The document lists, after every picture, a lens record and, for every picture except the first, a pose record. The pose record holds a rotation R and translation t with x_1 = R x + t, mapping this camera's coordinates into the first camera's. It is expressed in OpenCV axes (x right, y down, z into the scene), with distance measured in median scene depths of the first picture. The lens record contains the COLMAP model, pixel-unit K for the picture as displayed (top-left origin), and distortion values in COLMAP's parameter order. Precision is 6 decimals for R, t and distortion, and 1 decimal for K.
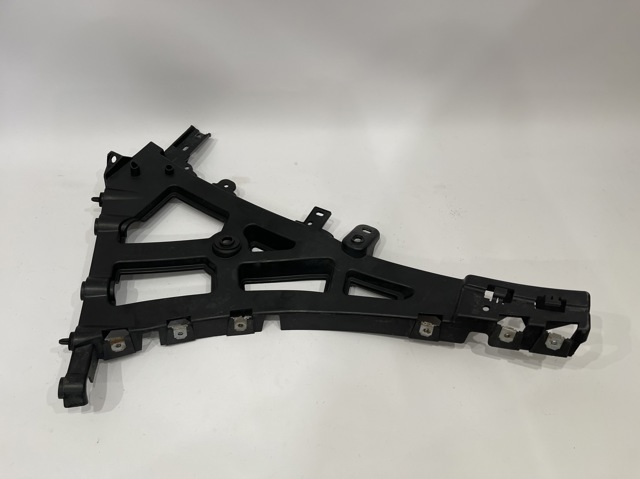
lens RADIAL K [[490.1, 0, 323.3], [0, 490.1, 241.9], [0, 0, 1]] dist [0.033935, -0.027735]
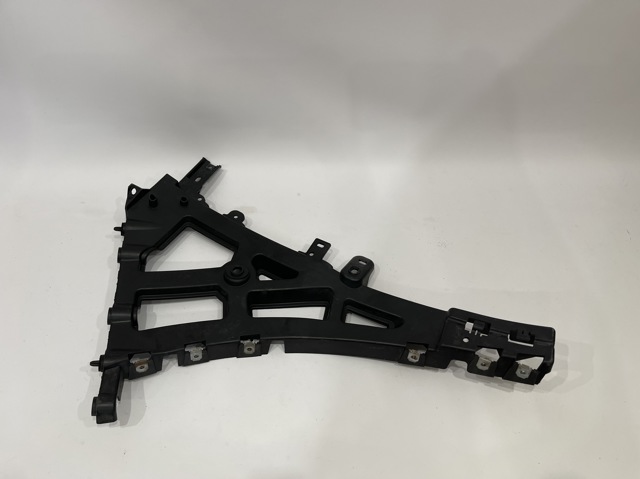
lens RADIAL K [[490.1, 0, 323.1], [0, 490.1, 236.5], [0, 0, 1]] dist [0.033935, -0.027735]
pose [[0.999774, 0.016474, 0.013438, -0.017988], [-0.016580, 0.999832, 0.007789, -0.093799], [-0.013308, -0.008010, 0.999879, -0.119708]]
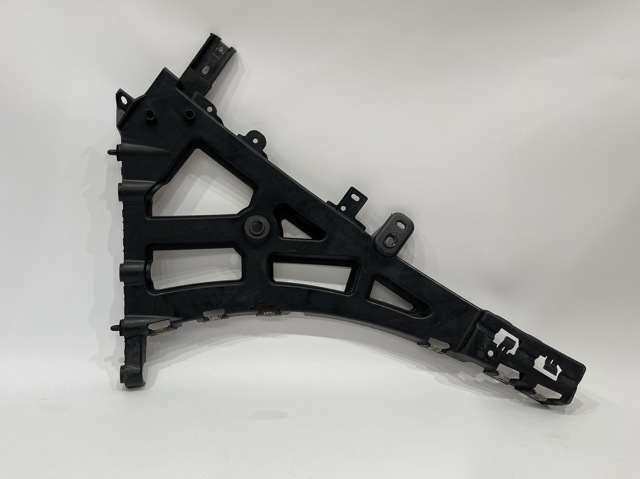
lens RADIAL K [[490.1, 0, 324.1], [0, 490.1, 239.6], [0, 0, 1]] dist [0.033935, -0.027735]
pose [[0.992953, 0.116461, 0.021918, -0.084526], [-0.104682, 0.775296, 0.622863, -0.622165], [0.055546, -0.620768, 0.782024, 0.234886]]
